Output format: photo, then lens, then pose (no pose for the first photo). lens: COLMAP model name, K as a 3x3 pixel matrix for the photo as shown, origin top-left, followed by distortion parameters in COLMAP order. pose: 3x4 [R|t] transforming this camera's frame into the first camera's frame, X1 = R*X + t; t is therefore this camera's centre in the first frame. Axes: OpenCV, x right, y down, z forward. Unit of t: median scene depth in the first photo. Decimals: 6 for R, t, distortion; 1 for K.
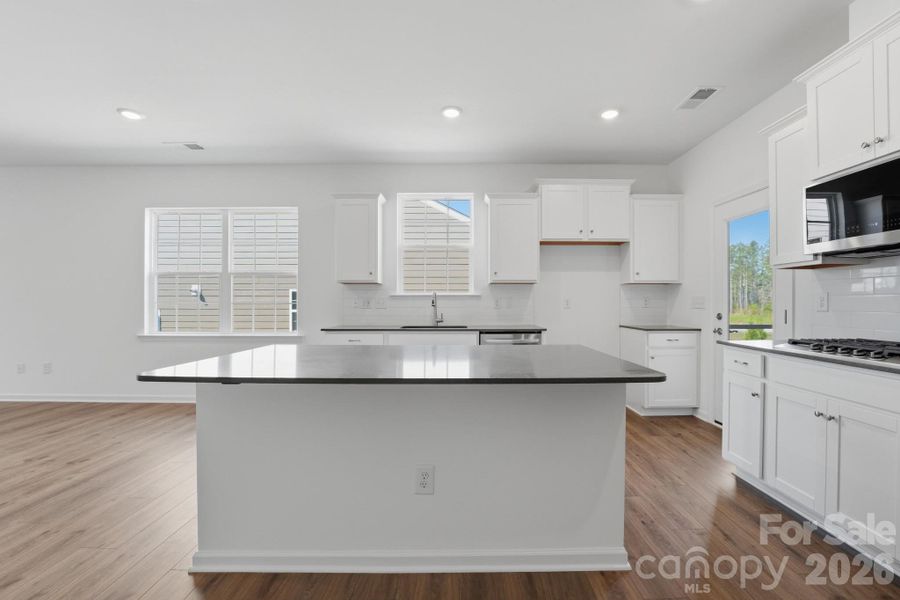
lens RADIAL K [[395.6, 0, 460.7], [0, 395.6, 298.4], [0, 0, 1]] dist [-0.020983, -0.000109]
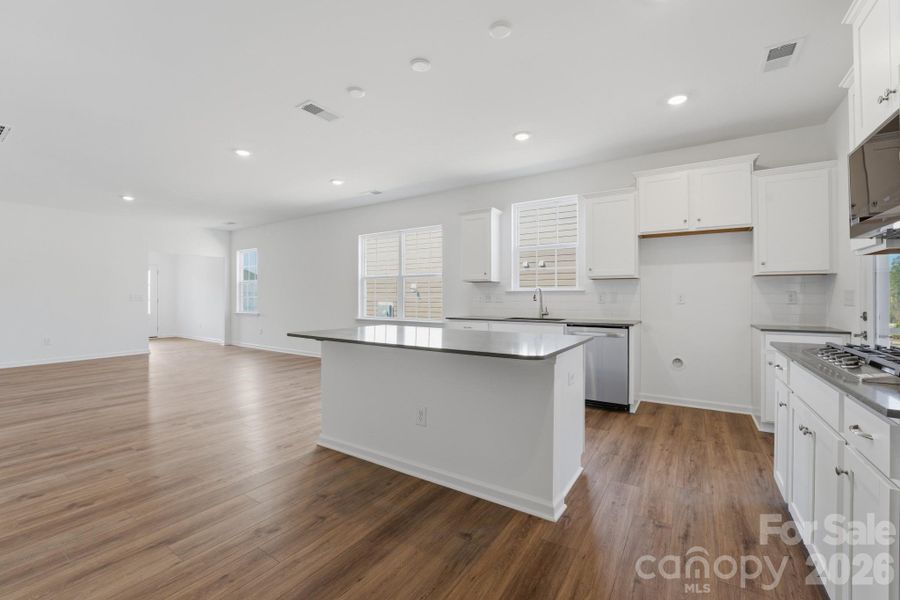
lens RADIAL K [[385.1, 0, 439.7], [0, 385.1, 290.6], [0, 0, 1]] dist [-0.011510, -0.000065]
pose [[0.823132, -0.008290, -0.567789, 0.334560], [0.004872, 0.999960, -0.007535, -0.002034], [0.567829, 0.003436, 0.823140, -0.068948]]
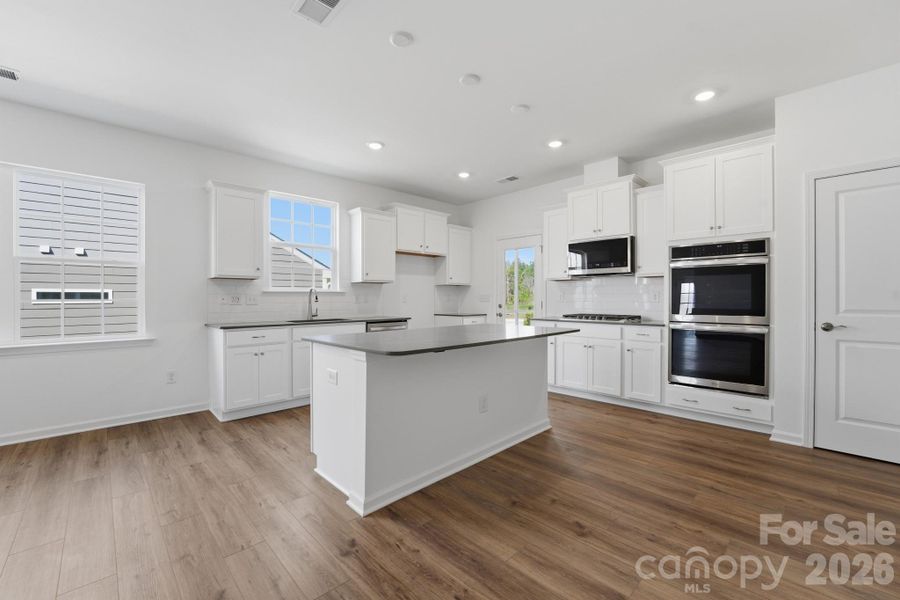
lens RADIAL K [[382.5, 0, 450.0], [0, 382.5, 300.0], [0, 0, 1]] dist [-0.010191, -0.000004]
pose [[0.709634, -0.005207, 0.704552, -0.555737], [-0.003729, 0.999931, 0.011145, 0.001977], [-0.704561, -0.010537, 0.709565, -0.018311]]
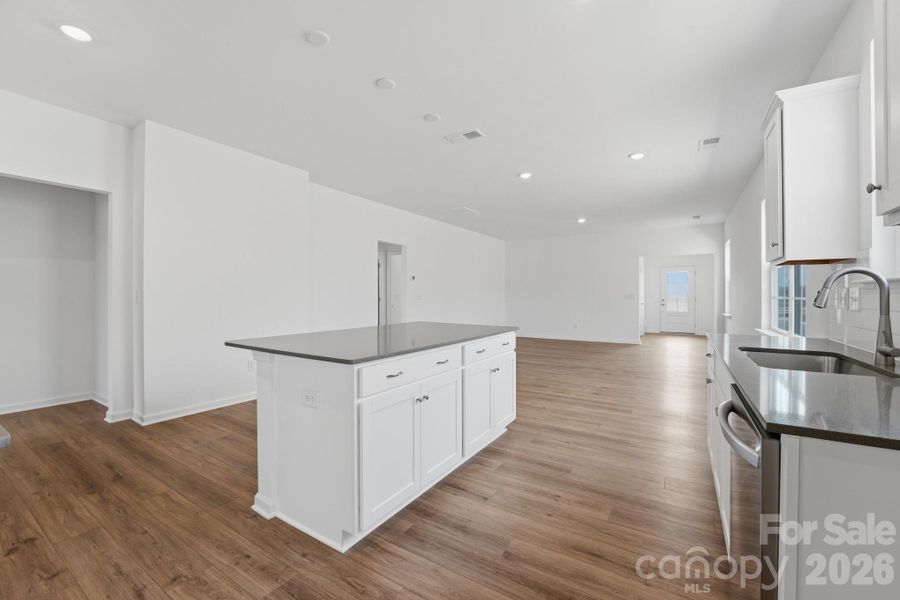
lens RADIAL K [[359.7, 0, 443.8], [0, 359.7, 296.2], [0, 0, 1]] dist [-0.021152, 0.000035]
pose [[-0.539355, 0.003759, -0.842070, 0.435676], [0.005512, 0.999984, 0.000933, 0.005630], [0.842061, -0.004138, -0.539367, 0.878434]]
